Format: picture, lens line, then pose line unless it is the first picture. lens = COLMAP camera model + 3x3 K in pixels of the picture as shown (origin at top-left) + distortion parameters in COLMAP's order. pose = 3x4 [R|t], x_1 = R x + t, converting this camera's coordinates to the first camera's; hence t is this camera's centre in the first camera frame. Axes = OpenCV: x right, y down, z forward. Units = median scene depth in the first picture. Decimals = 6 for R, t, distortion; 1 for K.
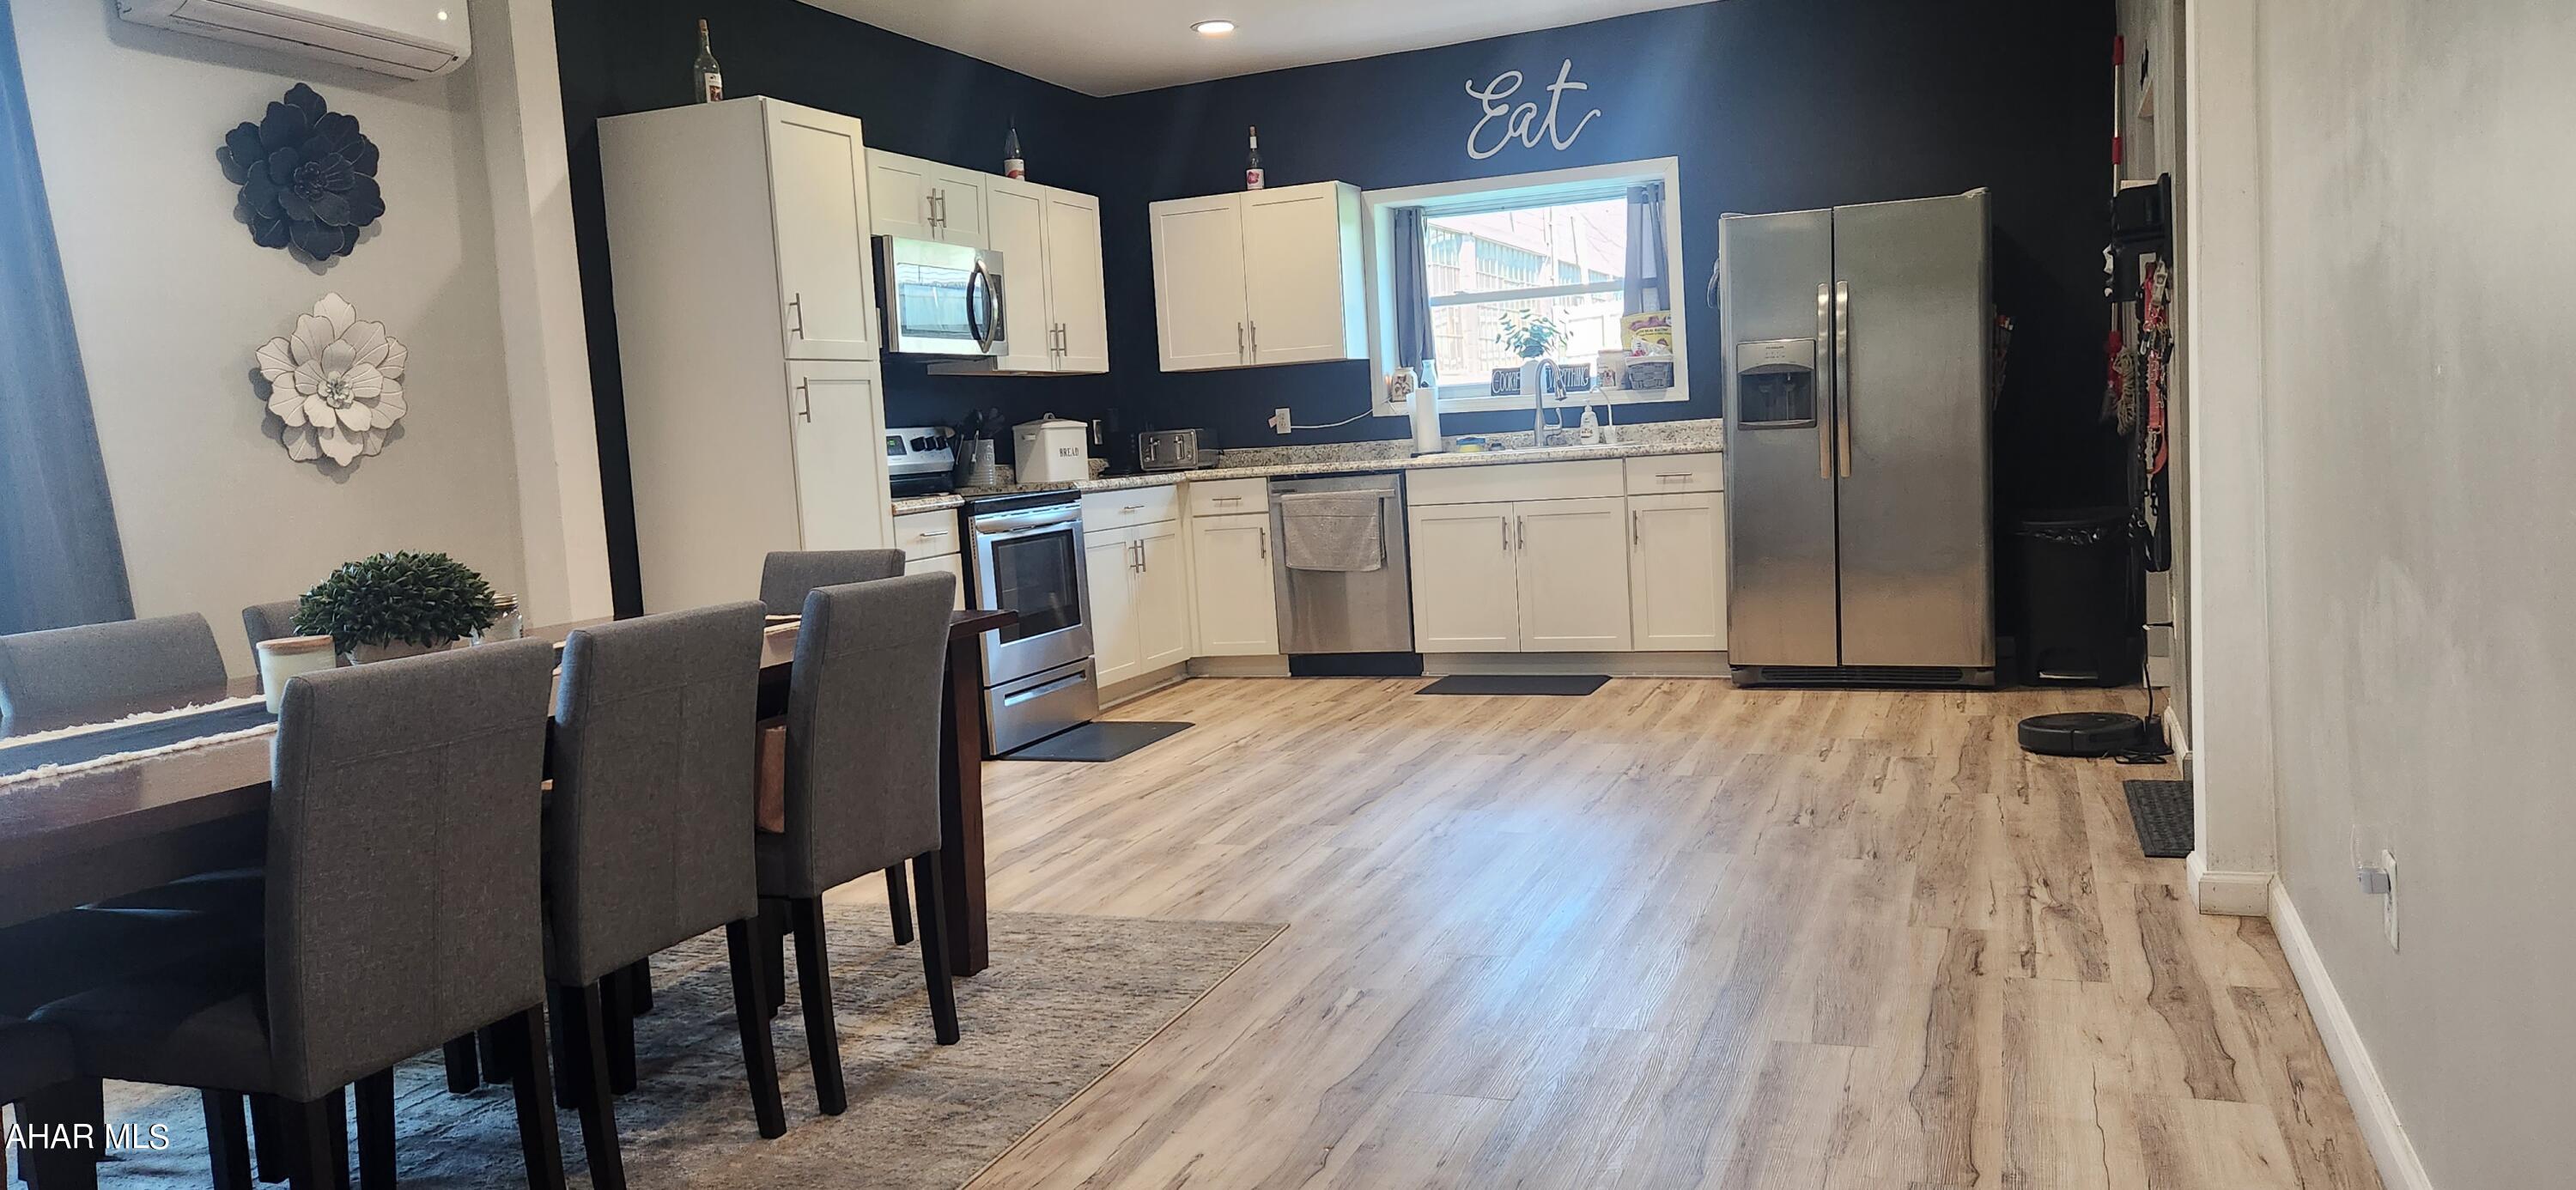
lens RADIAL K [[1723.8, 0, 1275.9], [0, 1723.8, 574.8], [0, 0, 1]] dist [0.075951, -0.060430]
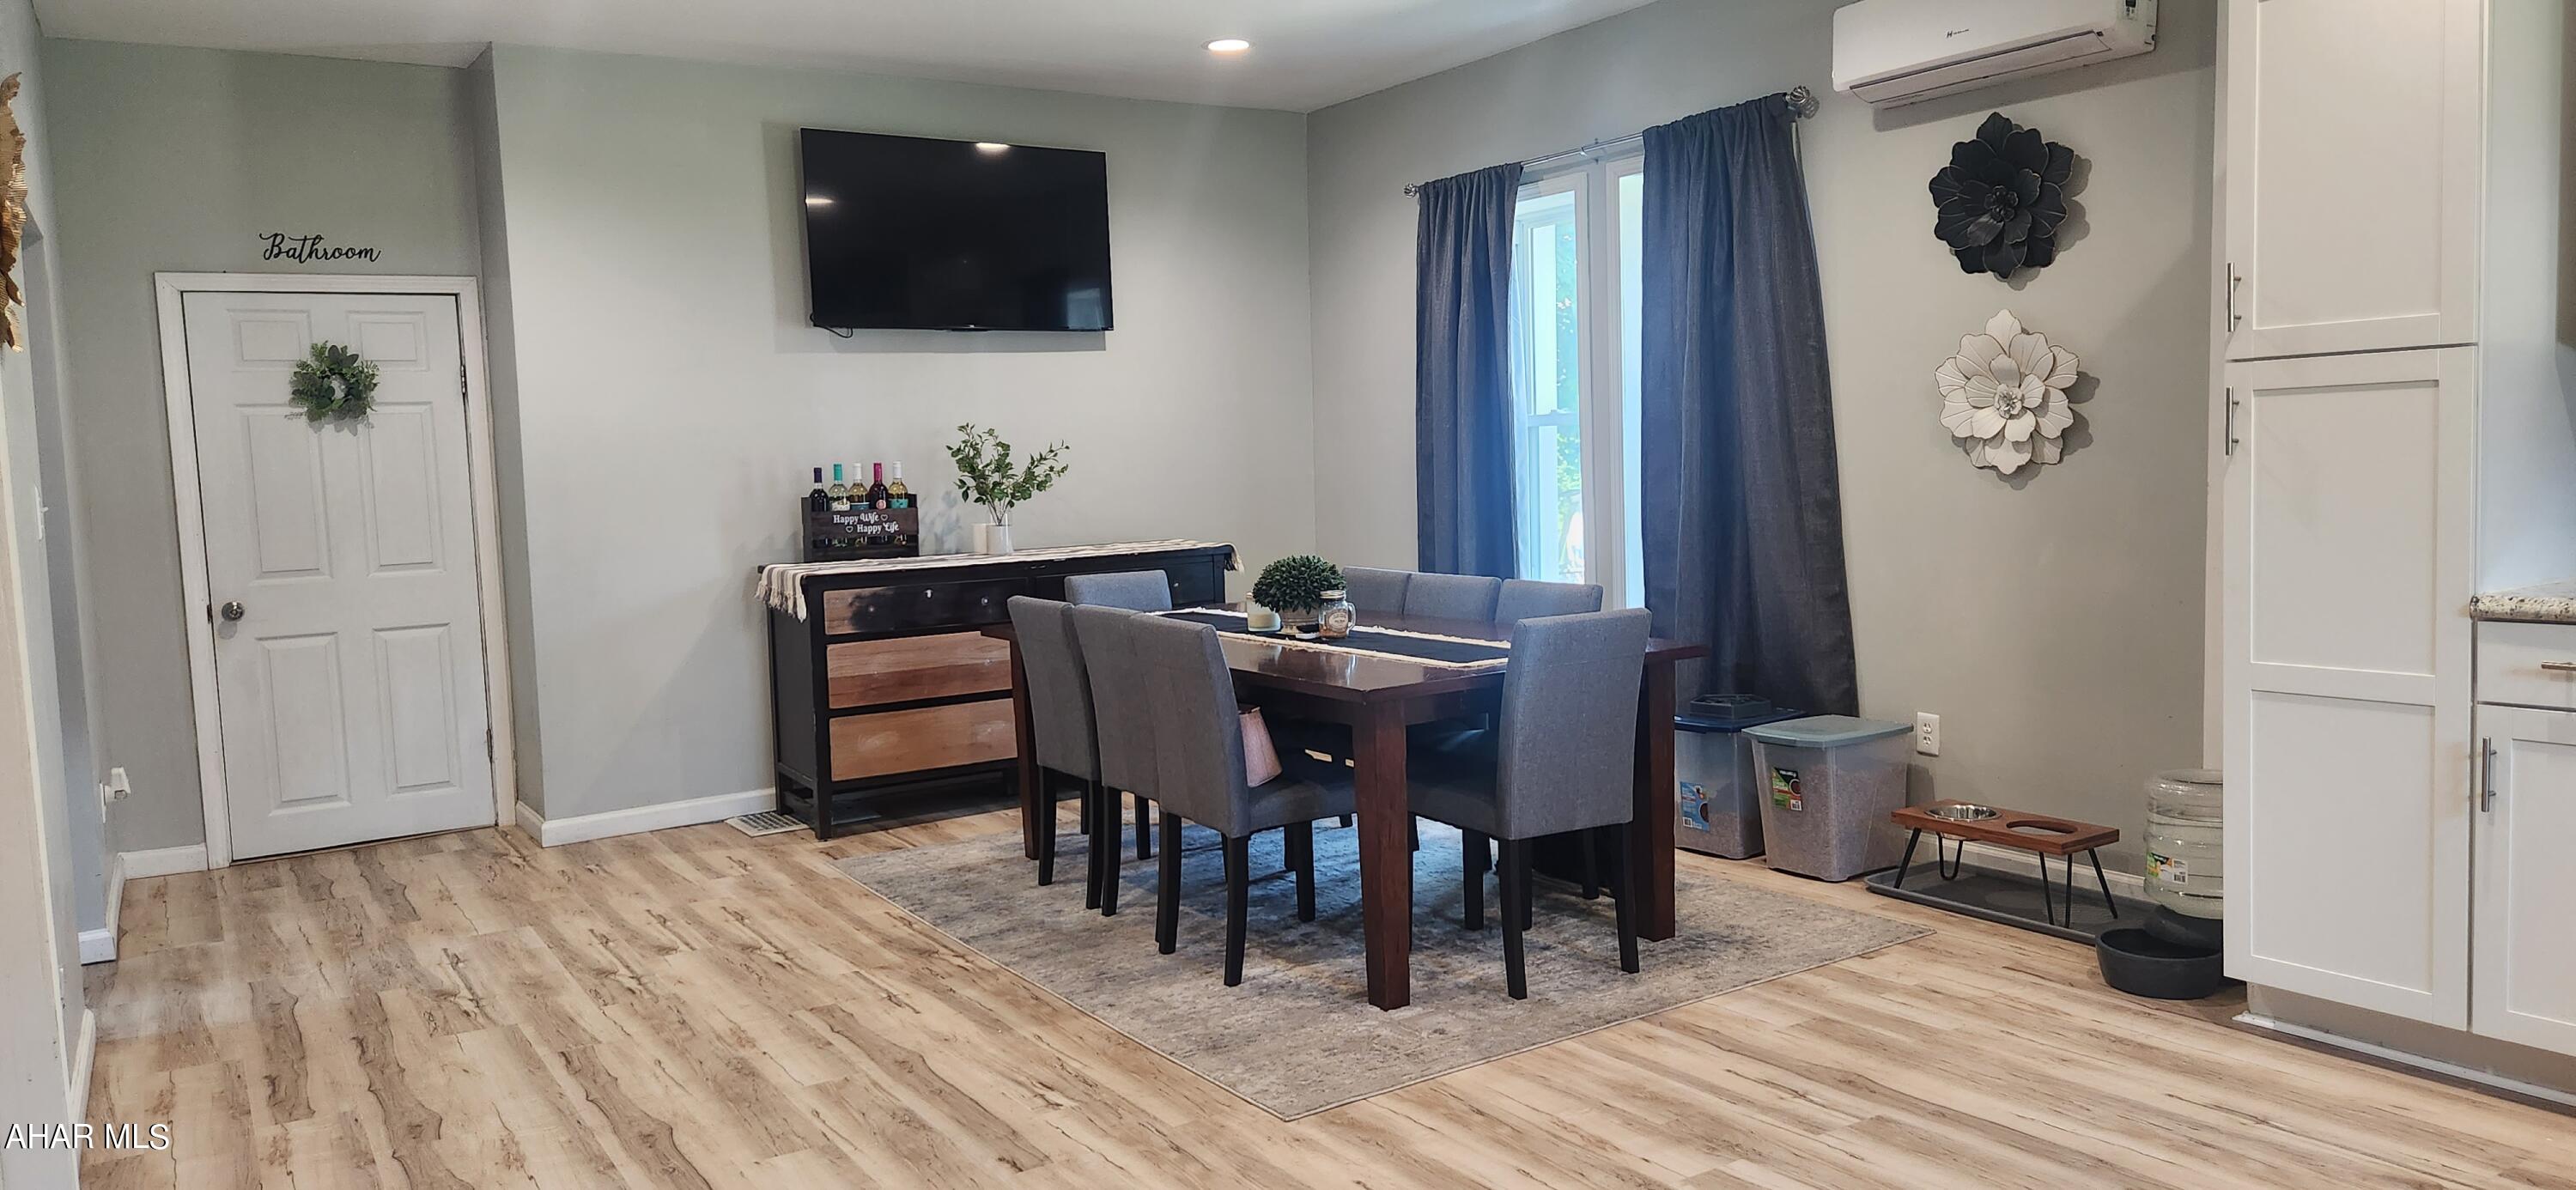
lens RADIAL K [[1723.8, 0, 1294.8], [0, 1723.8, 590.3], [0, 0, 1]] dist [0.075951, -0.060430]
pose [[-0.559859, 0.145491, -0.815714, 0.576660], [-0.000406, 0.984415, 0.175859, -0.179818], [0.828588, 0.098787, -0.551075, 1.247370]]
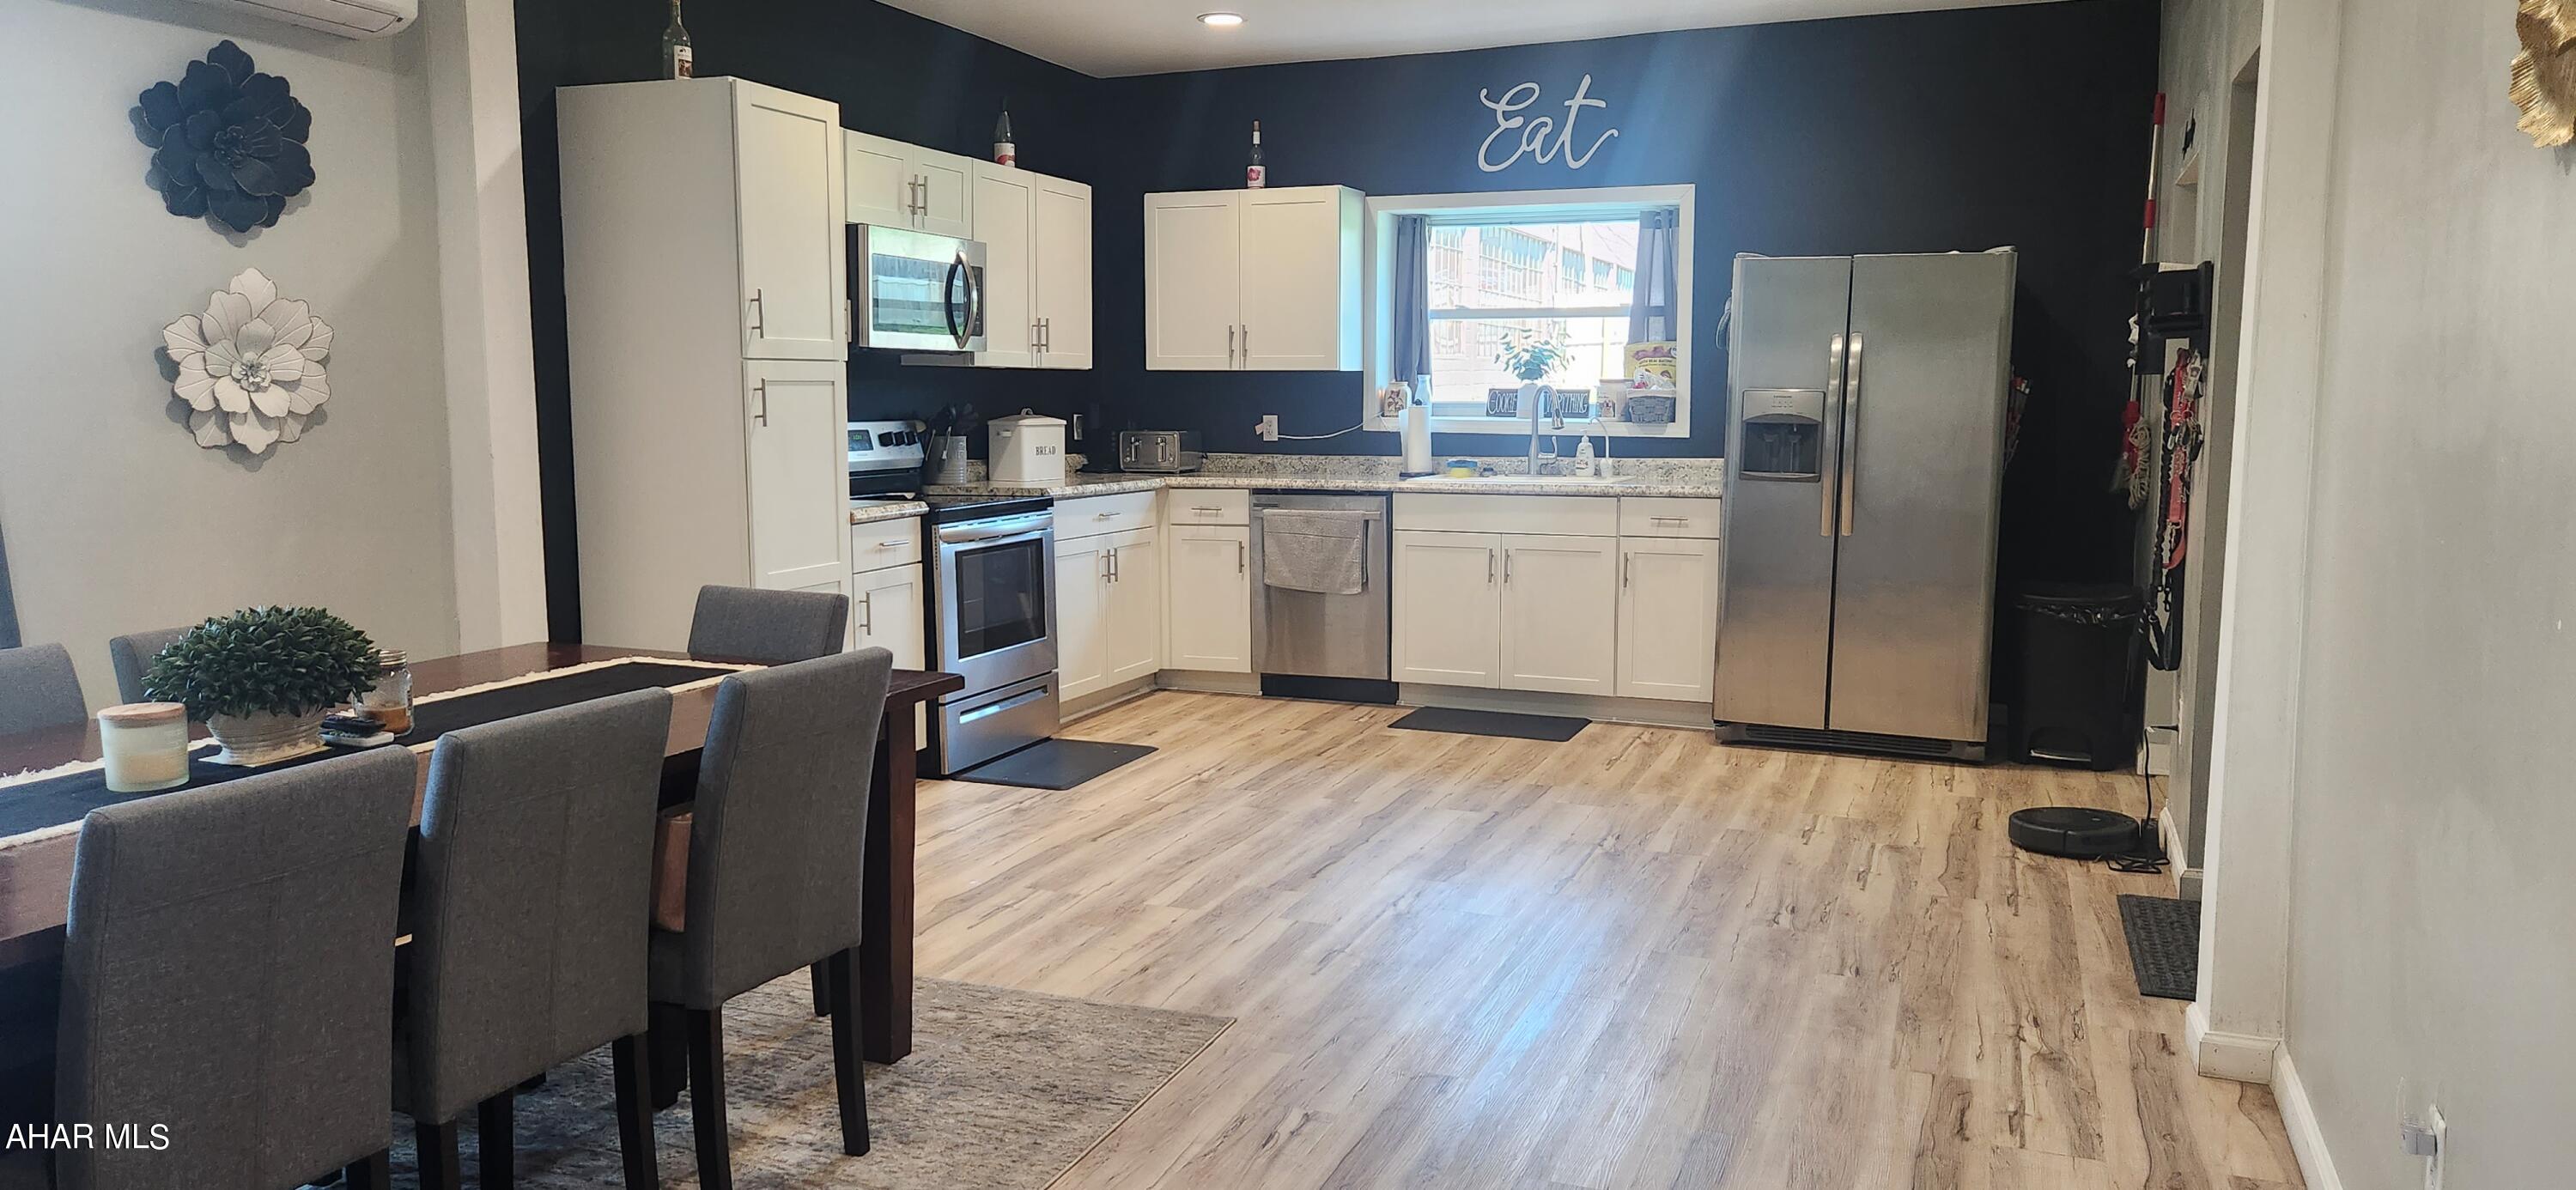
lens RADIAL K [[1723.8, 0, 1286.0], [0, 1723.8, 582.3], [0, 0, 1]] dist [0.075951, -0.060430]
pose [[0.998079, 0.059817, 0.016163, 0.004531], [-0.060246, 0.997804, 0.027527, -0.053351], [-0.014481, -0.028448, 0.999490, 0.055722]]
